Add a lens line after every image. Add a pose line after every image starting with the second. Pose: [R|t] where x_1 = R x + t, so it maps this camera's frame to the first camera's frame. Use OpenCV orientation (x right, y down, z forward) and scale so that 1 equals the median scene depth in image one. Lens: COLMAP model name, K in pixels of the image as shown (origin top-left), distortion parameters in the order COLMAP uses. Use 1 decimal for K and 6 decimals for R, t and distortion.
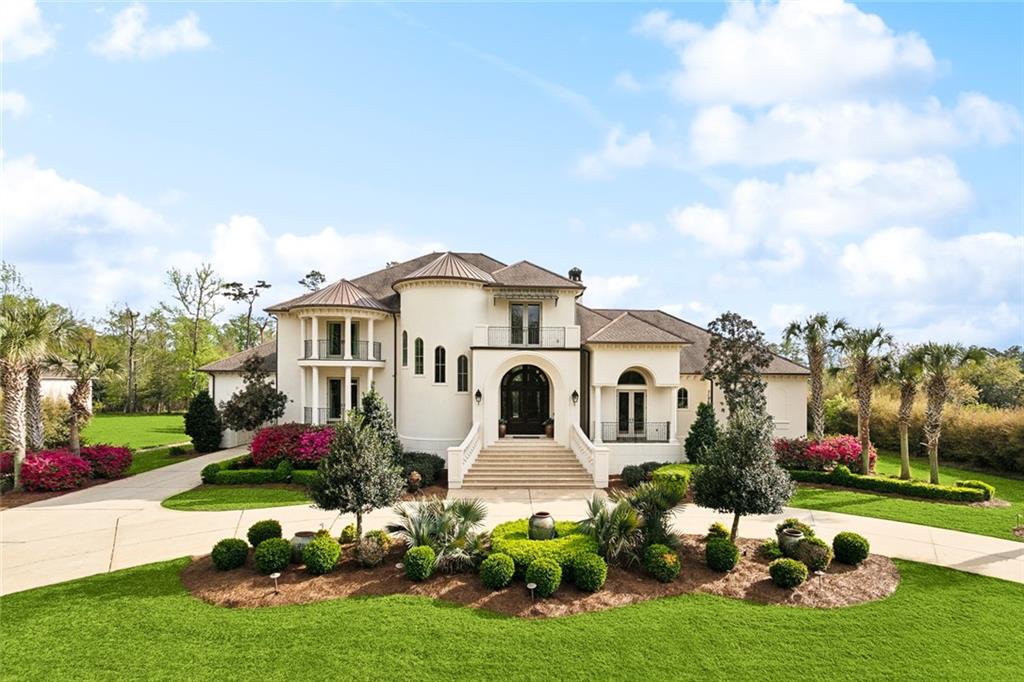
lens RADIAL K [[518.0, 0, 533.9], [0, 518.0, 370.5], [0, 0, 1]] dist [-0.001251, 0.000055]
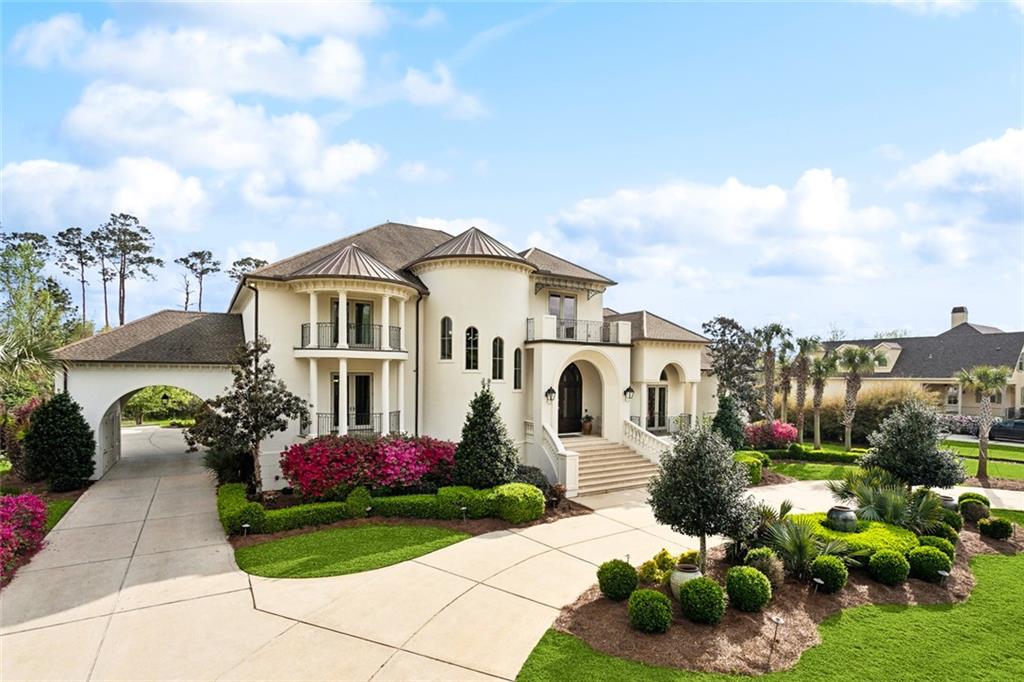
lens RADIAL K [[518.0, 0, 533.9], [0, 518.0, 370.5], [0, 0, 1]] dist [-0.001251, 0.000055]
pose [[0.870591, 0.003690, 0.491993, -0.547558], [-0.011746, 0.999843, 0.013286, -0.003596], [-0.491866, -0.017346, 0.870498, 0.211889]]
